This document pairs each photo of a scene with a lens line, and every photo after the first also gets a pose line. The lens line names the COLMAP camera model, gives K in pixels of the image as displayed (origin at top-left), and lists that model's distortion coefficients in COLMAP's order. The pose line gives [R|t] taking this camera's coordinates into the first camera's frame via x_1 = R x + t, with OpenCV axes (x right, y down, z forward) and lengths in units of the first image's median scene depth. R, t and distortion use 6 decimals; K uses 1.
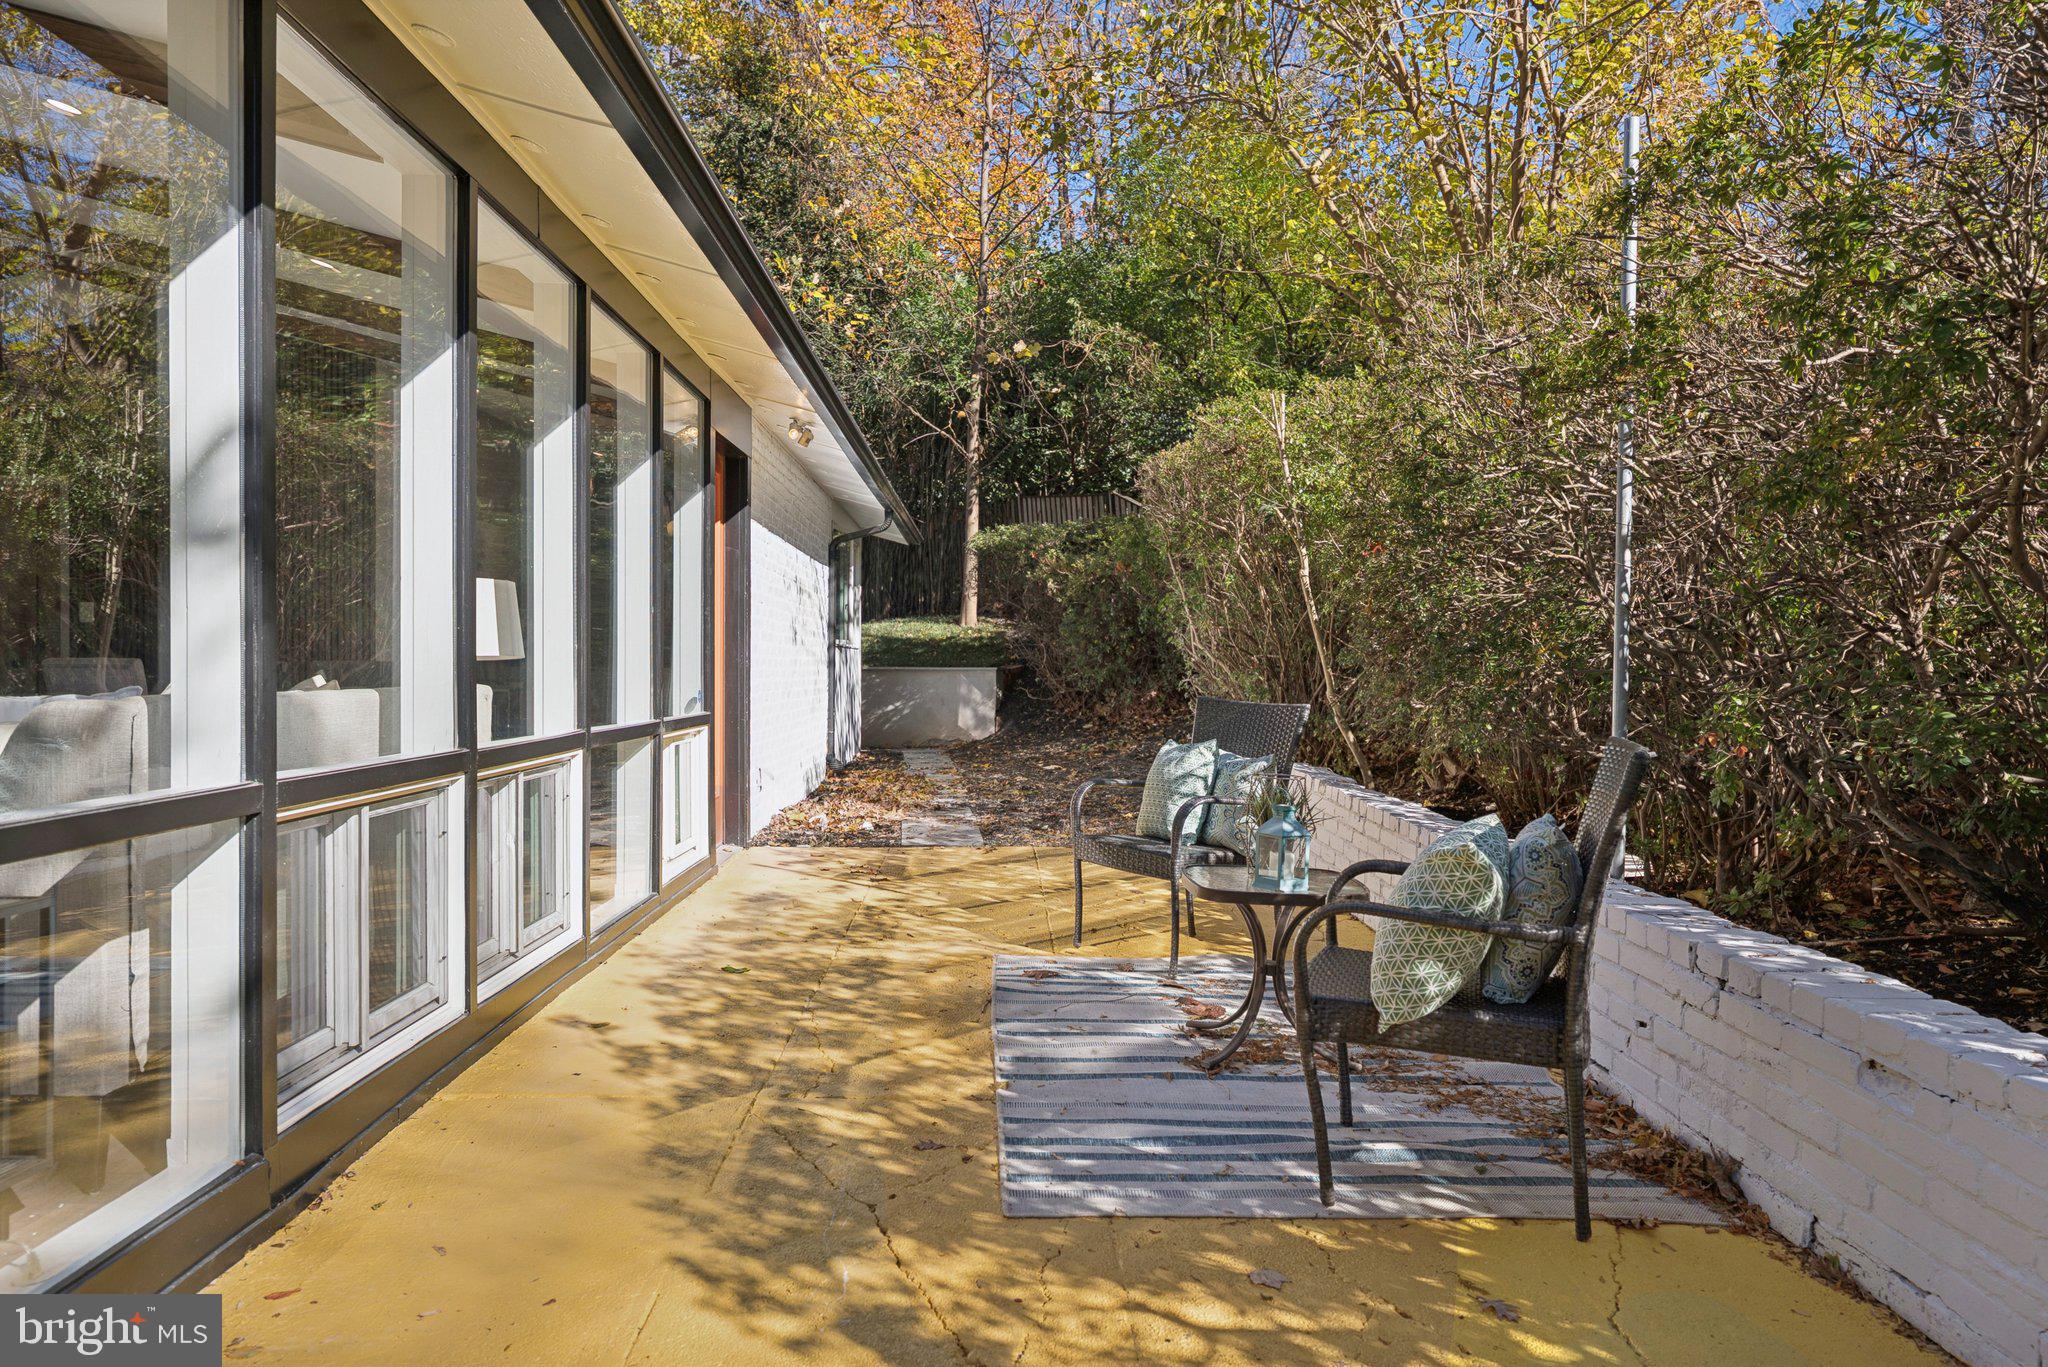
lens RADIAL K [[1365.7, 0, 1017.7], [0, 1365.7, 677.7], [0, 0, 1]] dist [0.003126, -0.001215]
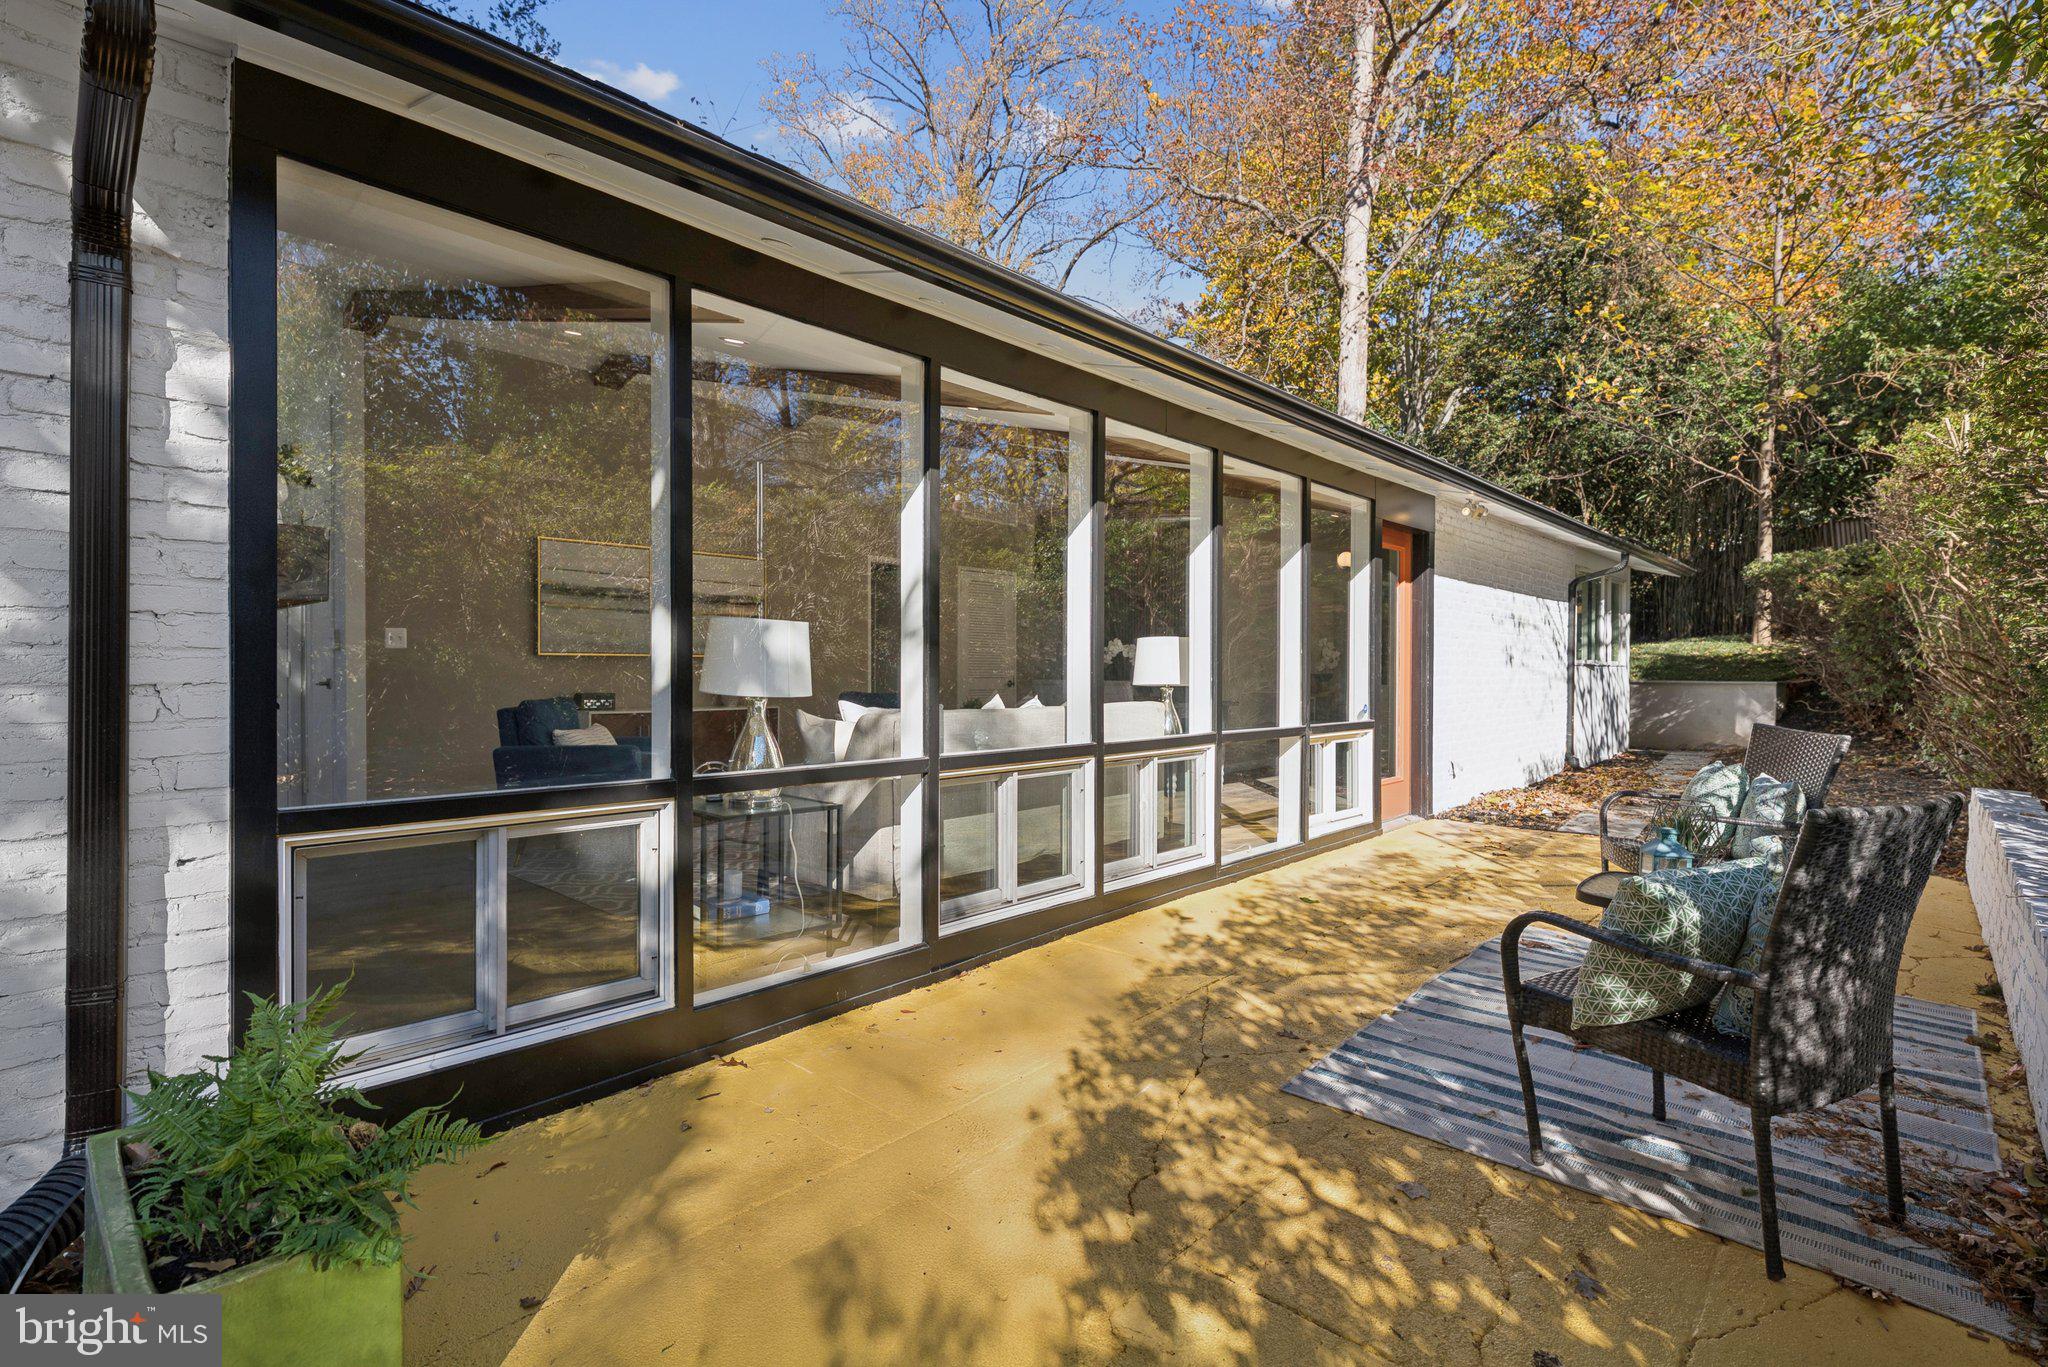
lens RADIAL K [[961.1, 0, 1022.4], [0, 961.1, 677.0], [0, 0, 1]] dist [0.003441, -0.000748]
pose [[0.722238, 0.002831, -0.691639, 0.420472], [-0.005962, 0.999980, -0.002133, -0.031254], [0.691619, 0.005664, 0.722240, 0.067165]]
